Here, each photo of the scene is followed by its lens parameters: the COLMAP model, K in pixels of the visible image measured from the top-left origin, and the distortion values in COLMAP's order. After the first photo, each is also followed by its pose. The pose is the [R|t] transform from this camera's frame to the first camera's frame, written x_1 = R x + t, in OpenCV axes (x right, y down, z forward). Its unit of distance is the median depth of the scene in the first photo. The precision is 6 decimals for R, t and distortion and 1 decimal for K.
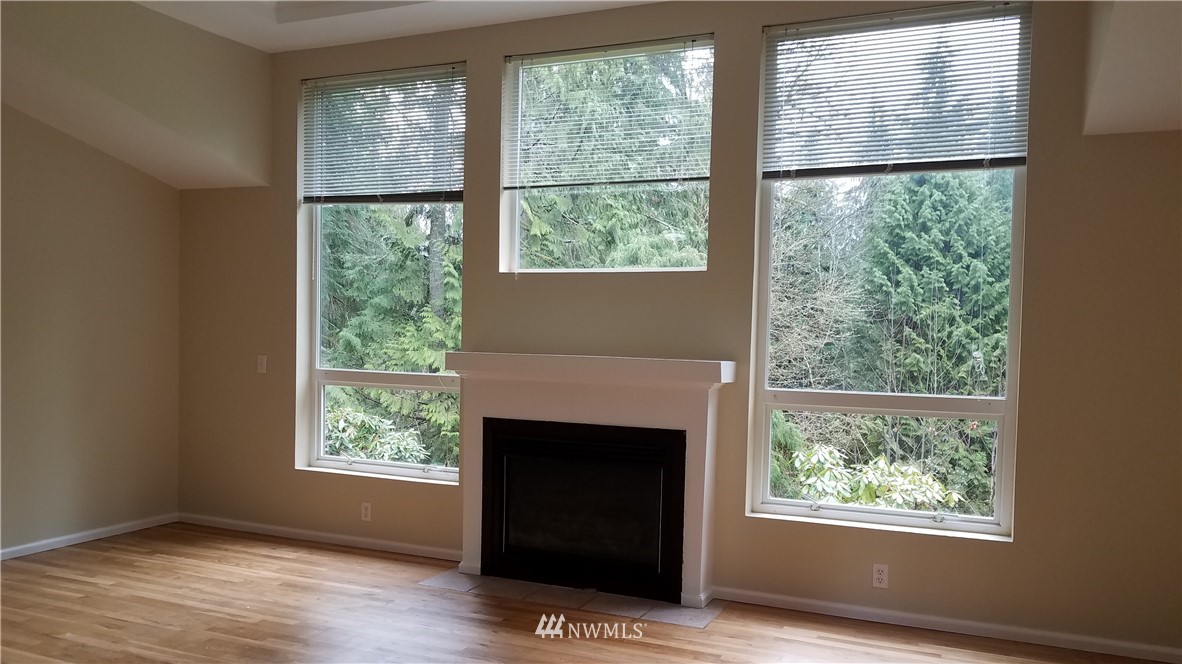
lens RADIAL K [[924.7, 0, 588.1], [0, 924.7, 376.2], [0, 0, 1]] dist [0.012859, -0.008159]
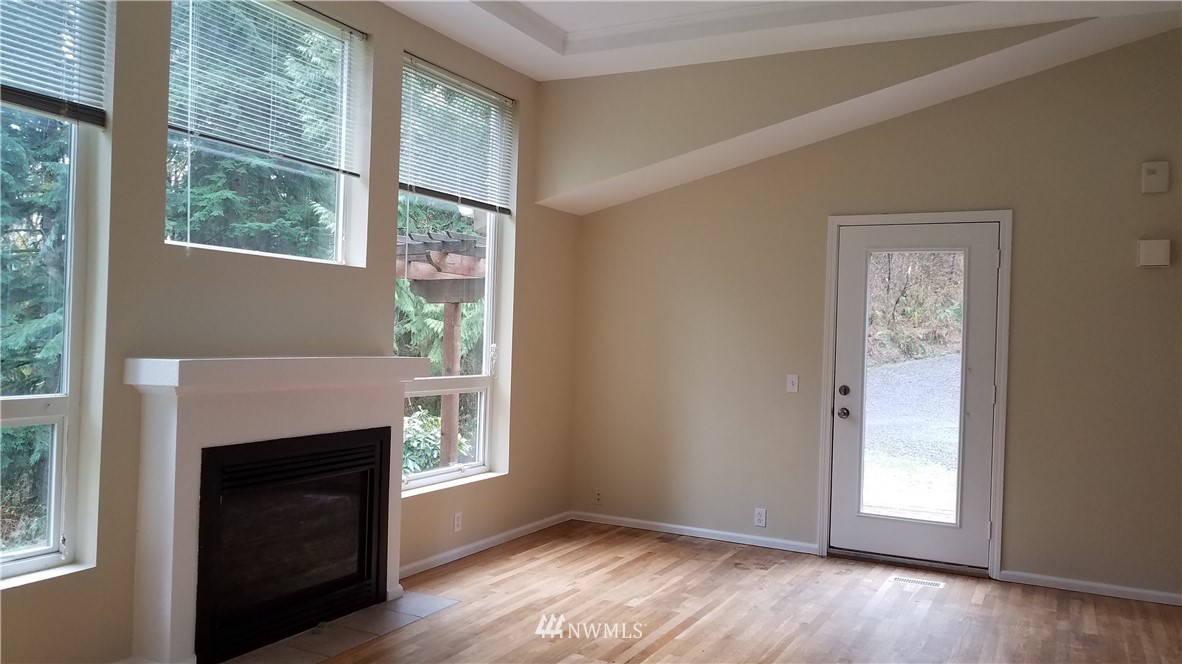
lens RADIAL K [[924.7, 0, 586.4], [0, 924.7, 329.3], [0, 0, 1]] dist [0.012859, -0.008159]
pose [[0.044903, -0.015514, 0.998871, -0.536062], [0.015902, 0.999764, 0.014813, -0.035792], [-0.998865, 0.015219, 0.045139, 0.441213]]
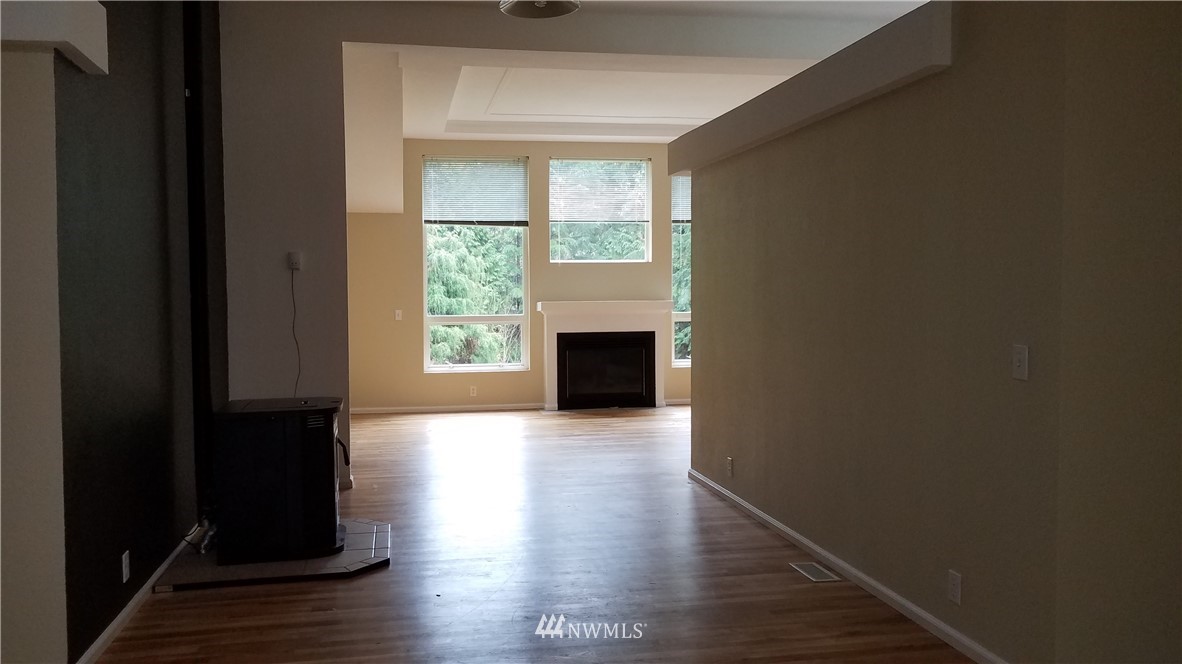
lens RADIAL K [[924.7, 0, 586.1], [0, 924.7, 327.5], [0, 0, 1]] dist [0.012859, -0.008159]
pose [[0.815510, -0.053016, 0.576309, -0.823849], [0.056446, 0.998334, 0.011964, 0.007104], [-0.575983, 0.022774, 0.817144, -0.478916]]
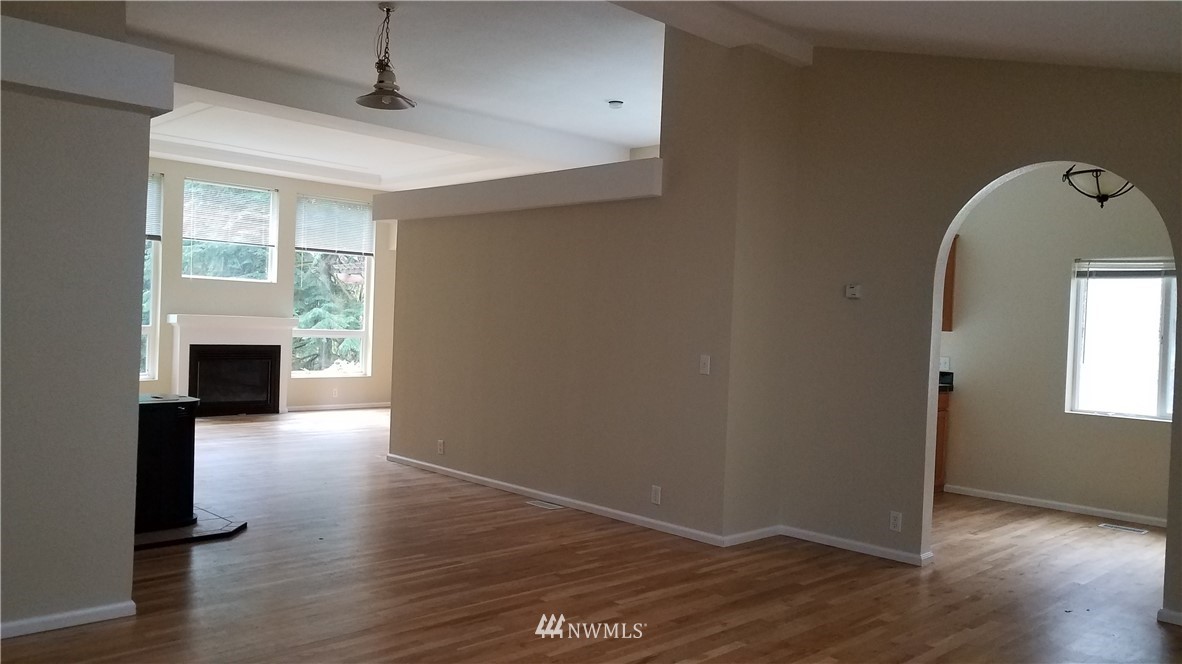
lens RADIAL K [[924.7, 0, 595.6], [0, 924.7, 340.6], [0, 0, 1]] dist [0.012859, -0.008159]
pose [[0.336624, -0.029067, 0.941191, -1.220471], [0.015484, 0.999559, 0.025332, -0.003873], [-0.941512, 0.006046, 0.336925, -0.421846]]
